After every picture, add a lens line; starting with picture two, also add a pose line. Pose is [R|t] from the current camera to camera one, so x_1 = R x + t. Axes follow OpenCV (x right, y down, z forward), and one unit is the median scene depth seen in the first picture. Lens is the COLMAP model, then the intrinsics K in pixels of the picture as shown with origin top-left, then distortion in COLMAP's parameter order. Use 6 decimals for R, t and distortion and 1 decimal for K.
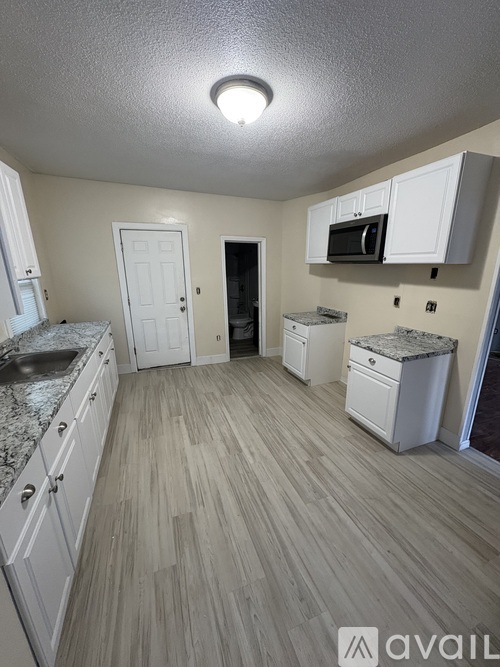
lens RADIAL K [[263.6, 0, 249.1], [0, 263.6, 335.4], [0, 0, 1]] dist [-0.000805, -0.000312]
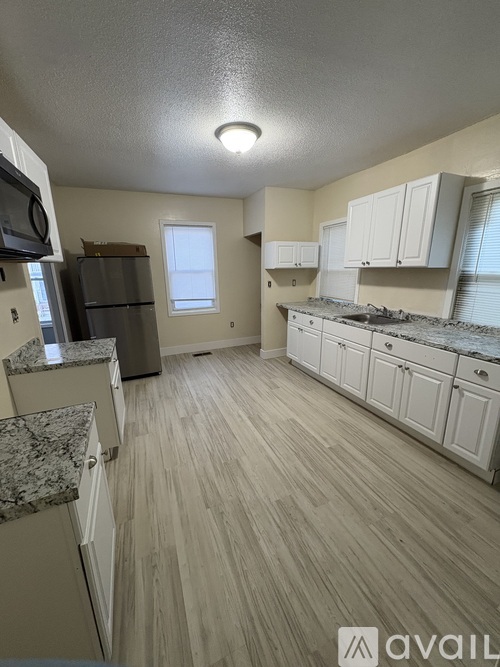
lens RADIAL K [[263.6, 0, 249.2], [0, 263.6, 331.8], [0, 0, 1]] dist [-0.000805, -0.000312]
pose [[-0.999126, 0.029643, -0.029474, -0.008165], [0.011510, 0.872911, 0.487743, -0.445483], [0.040187, 0.486977, -0.872490, 1.730474]]
